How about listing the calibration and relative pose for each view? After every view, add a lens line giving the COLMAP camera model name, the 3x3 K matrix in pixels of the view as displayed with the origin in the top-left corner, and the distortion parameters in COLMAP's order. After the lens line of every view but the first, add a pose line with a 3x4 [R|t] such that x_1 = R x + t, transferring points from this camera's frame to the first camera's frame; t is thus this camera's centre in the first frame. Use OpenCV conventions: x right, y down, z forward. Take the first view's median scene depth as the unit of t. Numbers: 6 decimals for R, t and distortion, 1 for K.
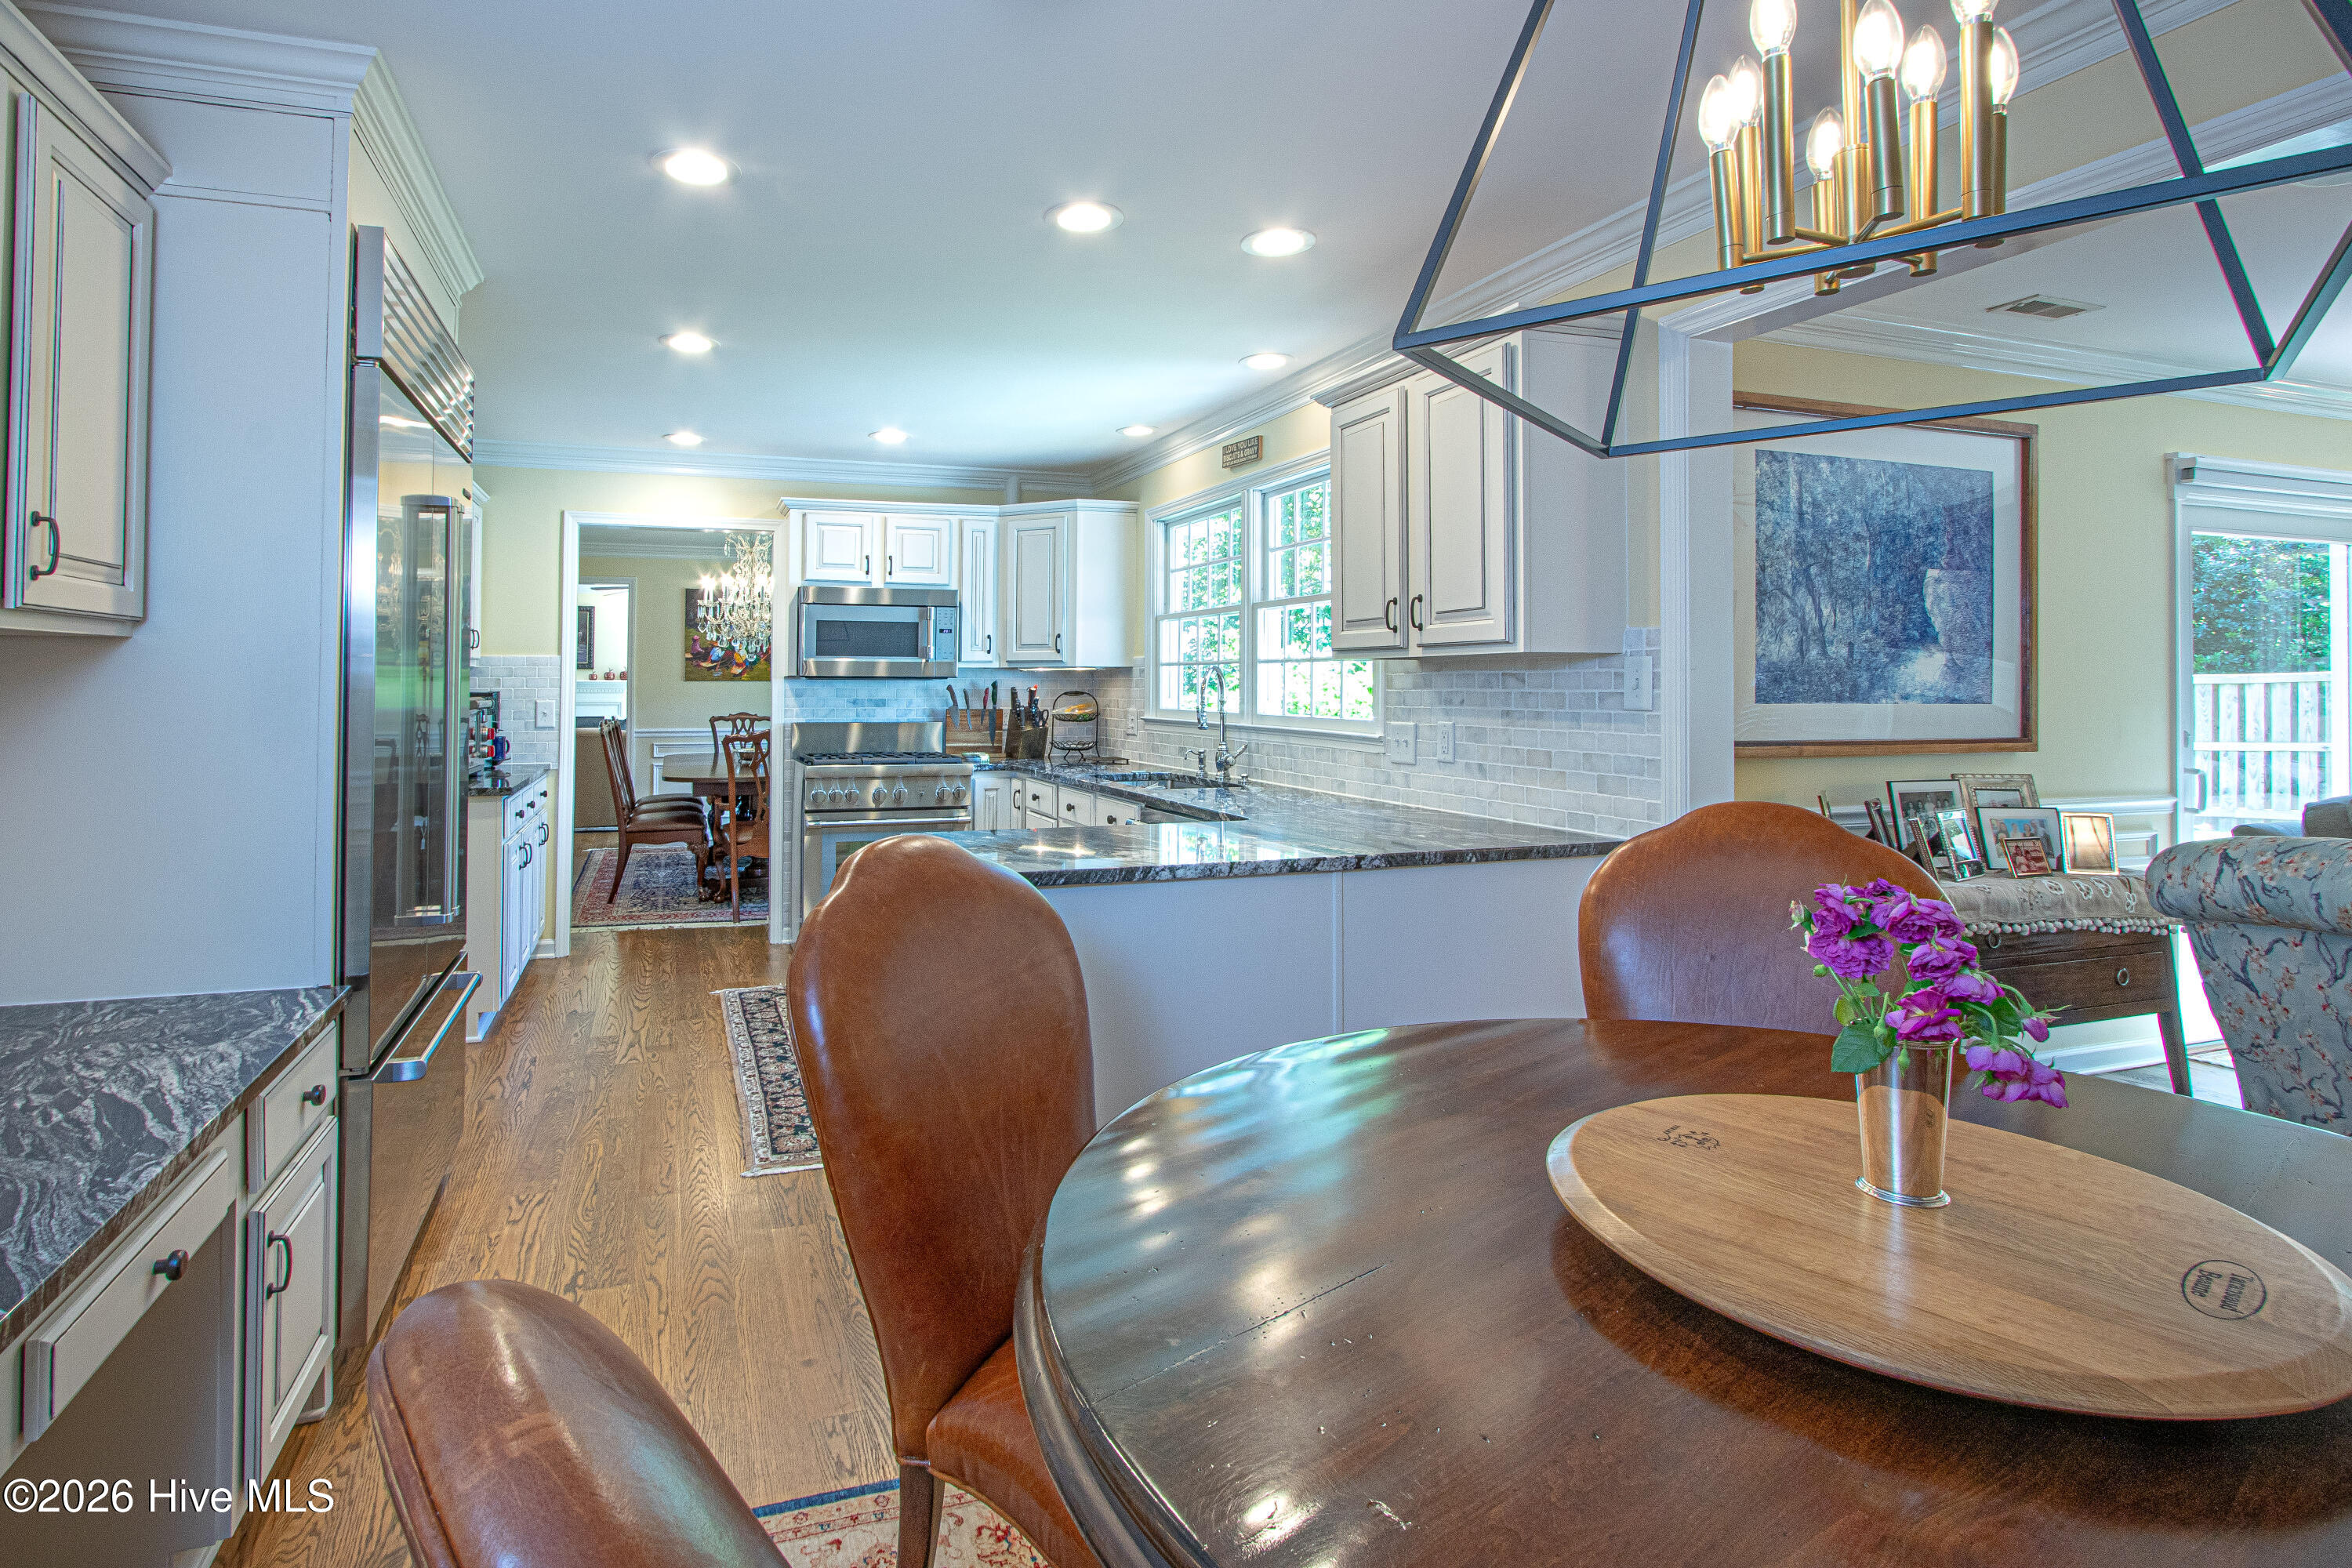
lens RADIAL K [[1155.6, 0, 1028.3], [0, 1155.6, 654.6], [0, 0, 1]] dist [-0.025367, -0.000388]
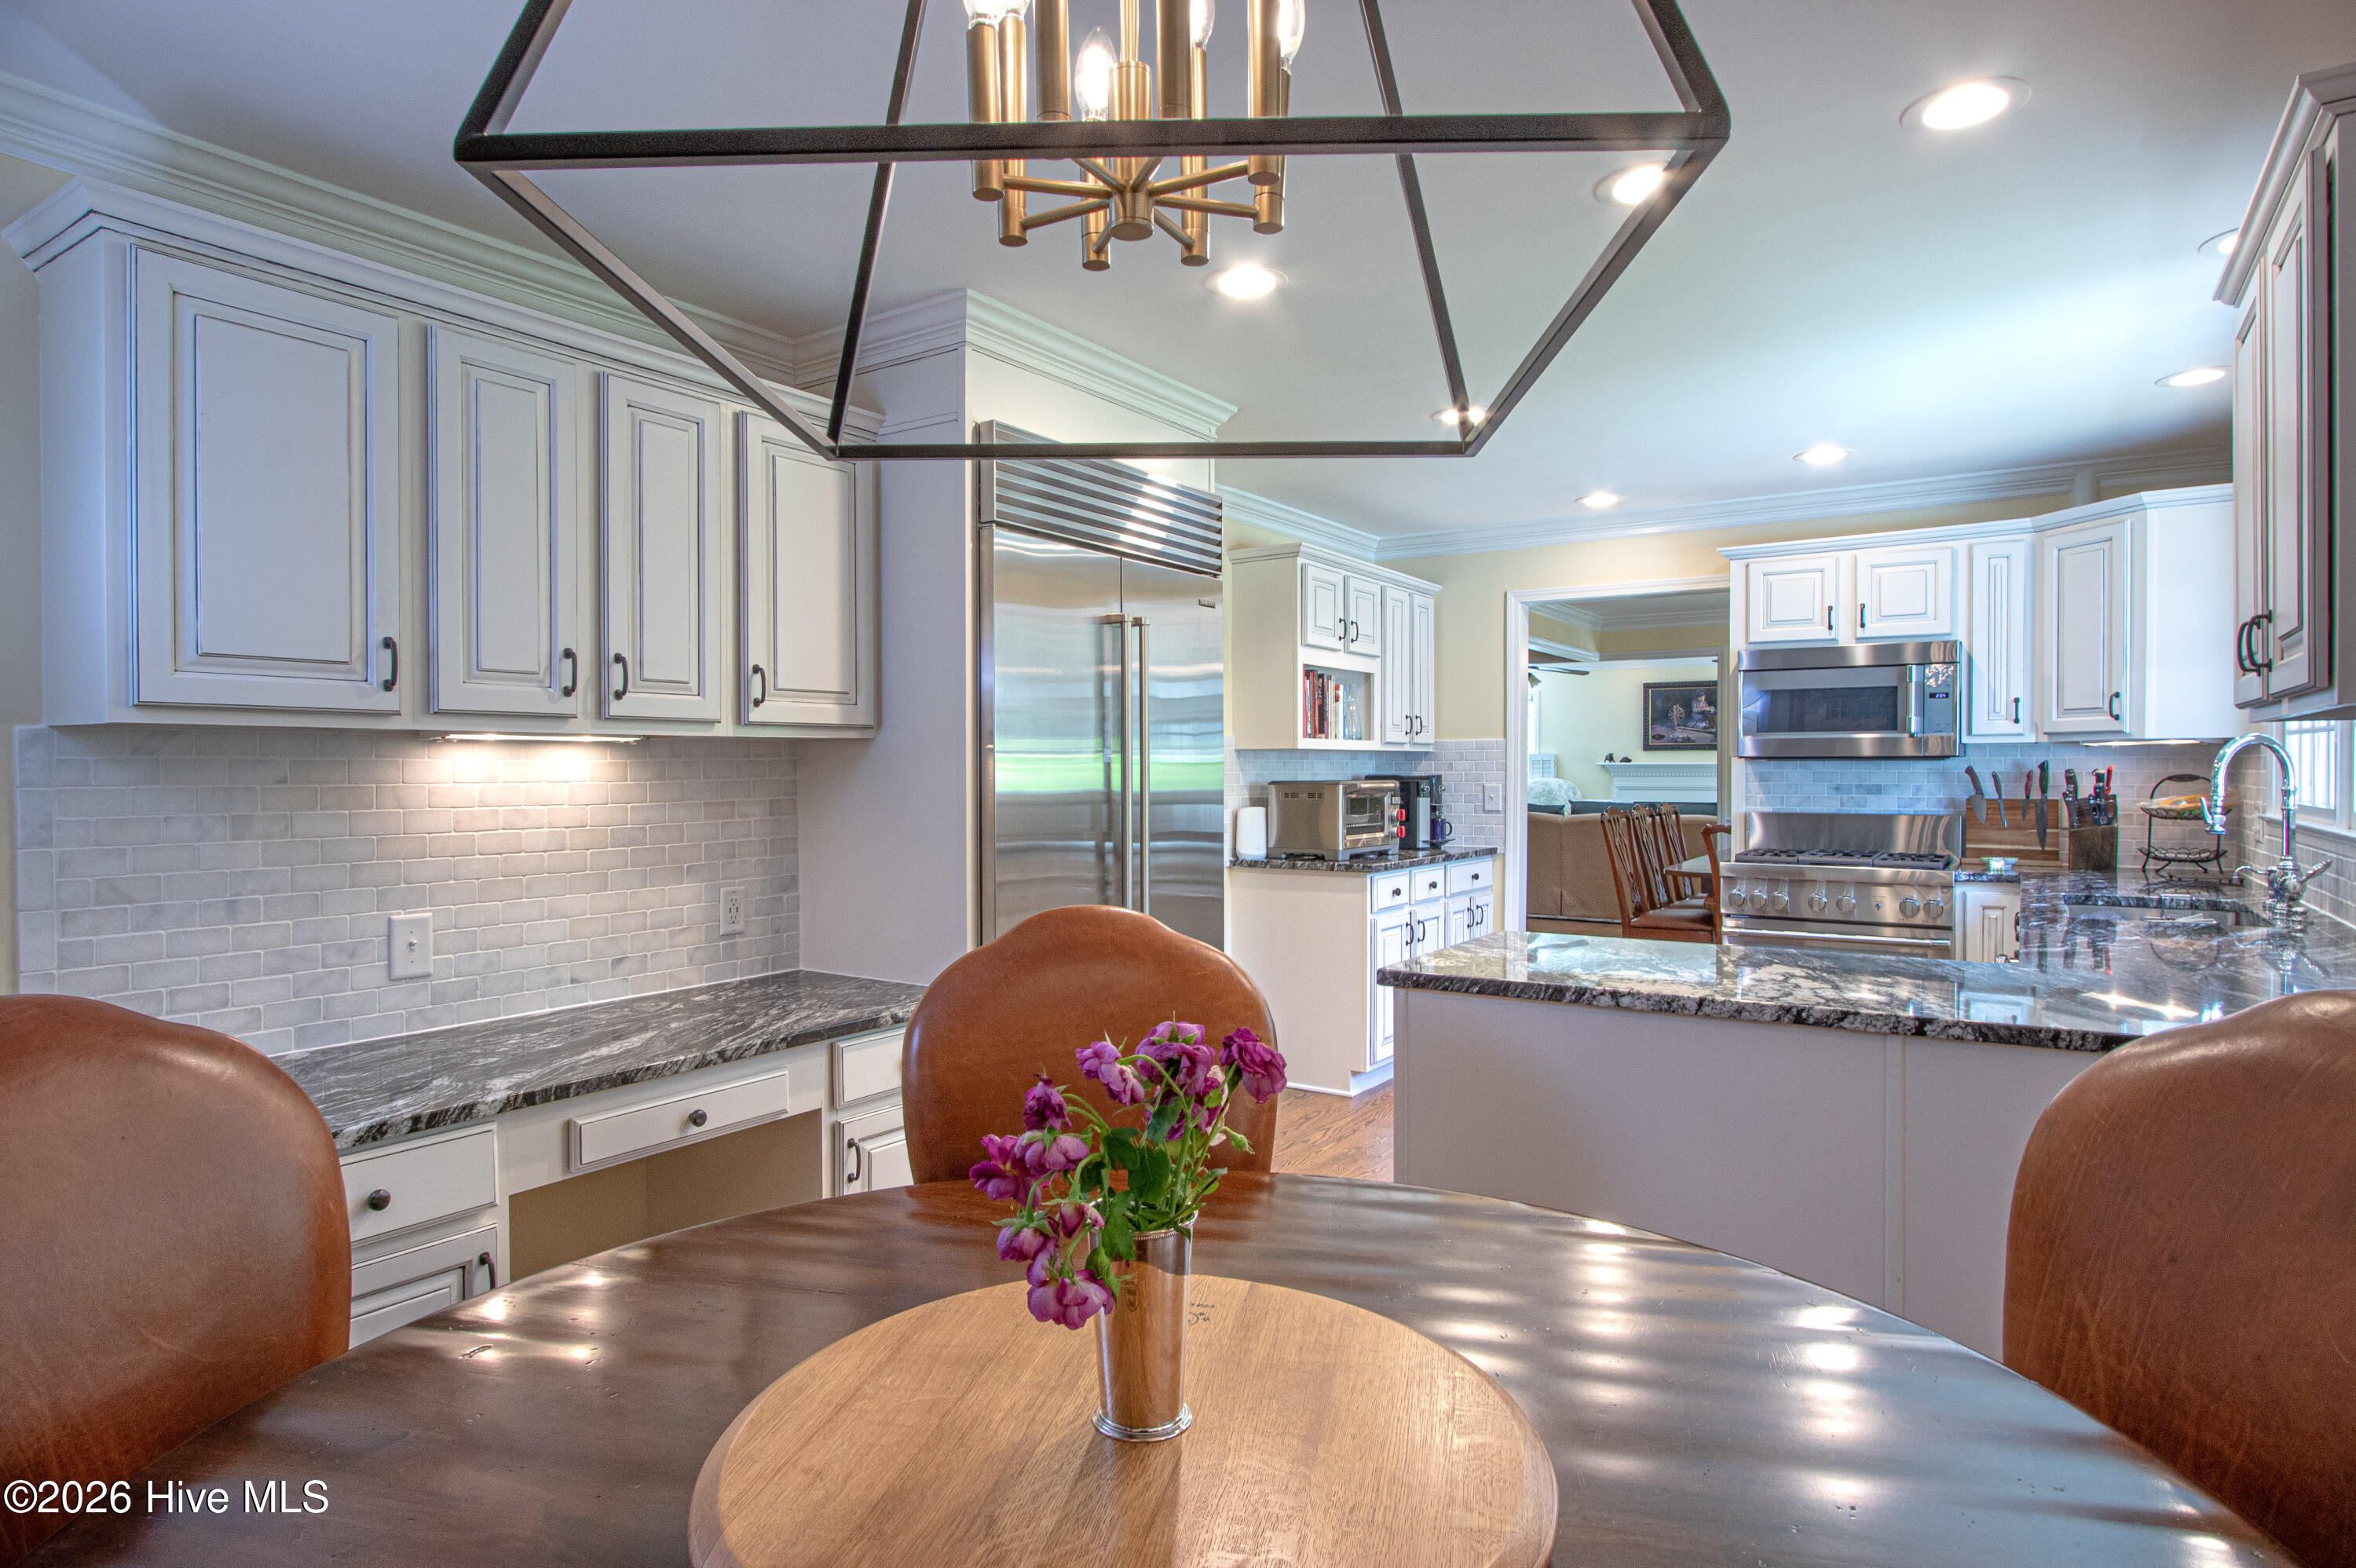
lens RADIAL K [[1280.6, 0, 1194.1], [0, 1280.6, 773.7], [0, 0, 1]] dist [-0.004509, -0.000523]
pose [[0.633677, -0.000355, -0.773597, 0.262475], [0.024068, 0.999525, 0.019256, 0.002850], [0.773223, -0.030821, 0.633385, 0.086460]]
